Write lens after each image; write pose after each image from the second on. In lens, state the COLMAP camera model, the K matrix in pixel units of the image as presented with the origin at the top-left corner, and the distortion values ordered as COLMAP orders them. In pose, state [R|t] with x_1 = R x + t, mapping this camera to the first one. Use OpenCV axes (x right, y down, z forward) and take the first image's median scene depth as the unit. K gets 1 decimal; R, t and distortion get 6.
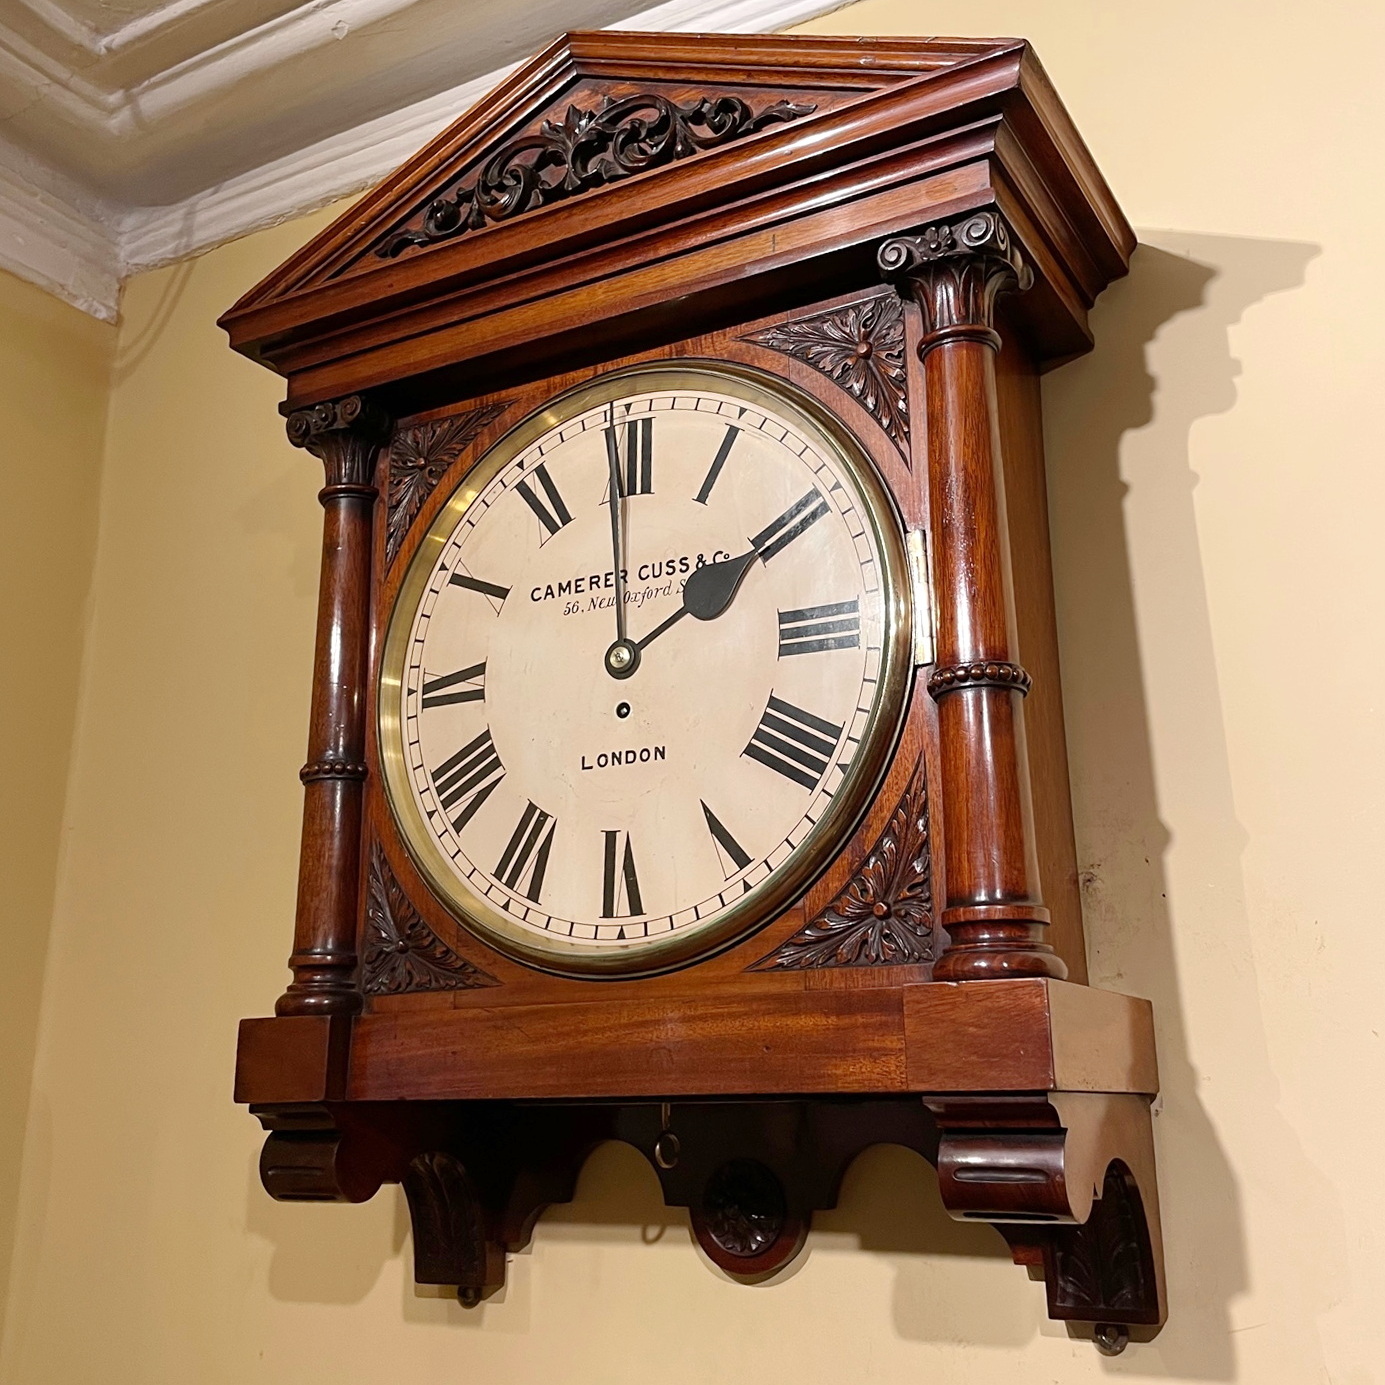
lens RADIAL K [[1429.2, 0, 692.2], [0, 1429.2, 823.2], [0, 0, 1]] dist [0.204229, -0.319053]
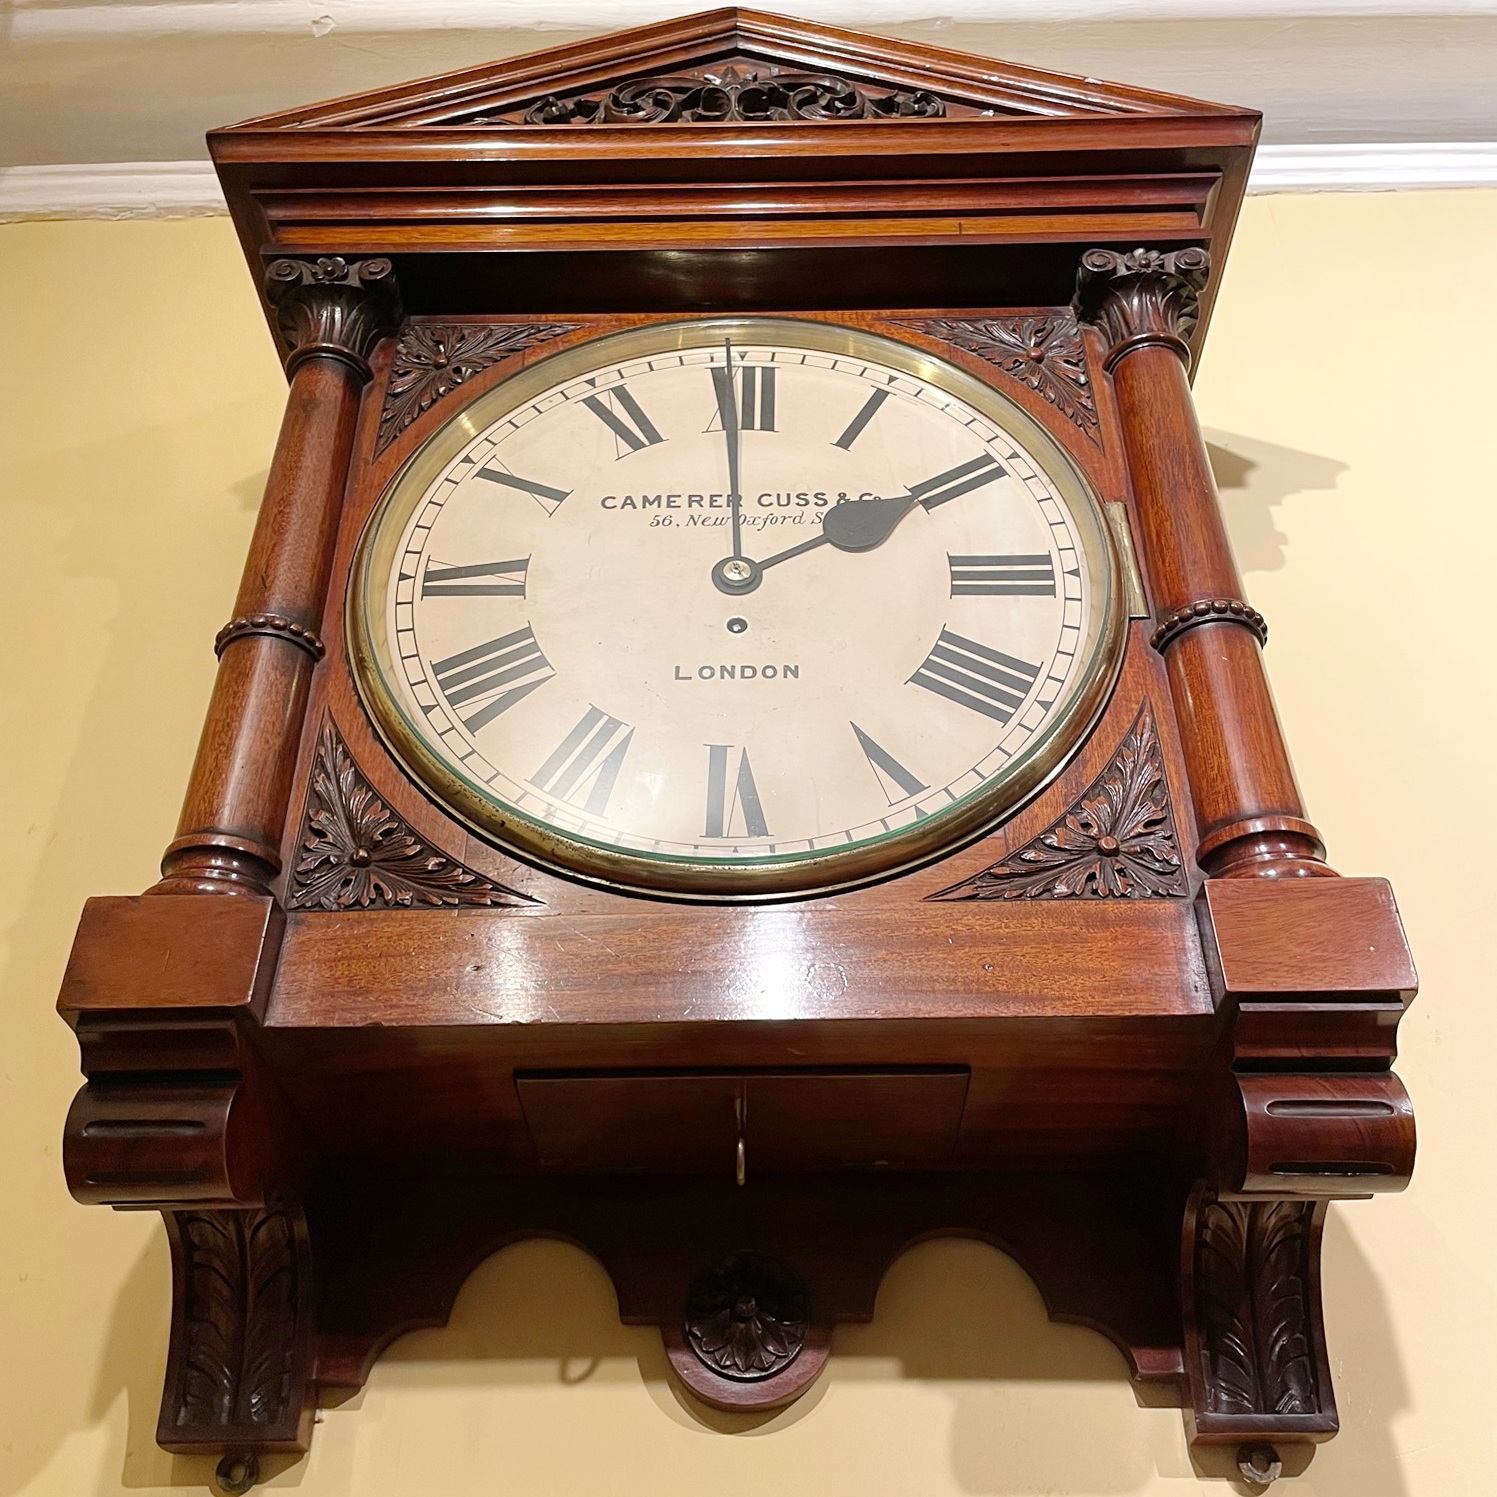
lens RADIAL K [[1544.8, 0, 748.2], [0, 1544.8, 889.8], [0, 0, 1]] dist [0.204229, -0.319053]
pose [[0.890760, 0.251600, 0.378476, -0.326599], [-0.110163, 0.927476, -0.357285, 0.361014], [-0.440921, 0.276561, 0.853875, 0.278115]]
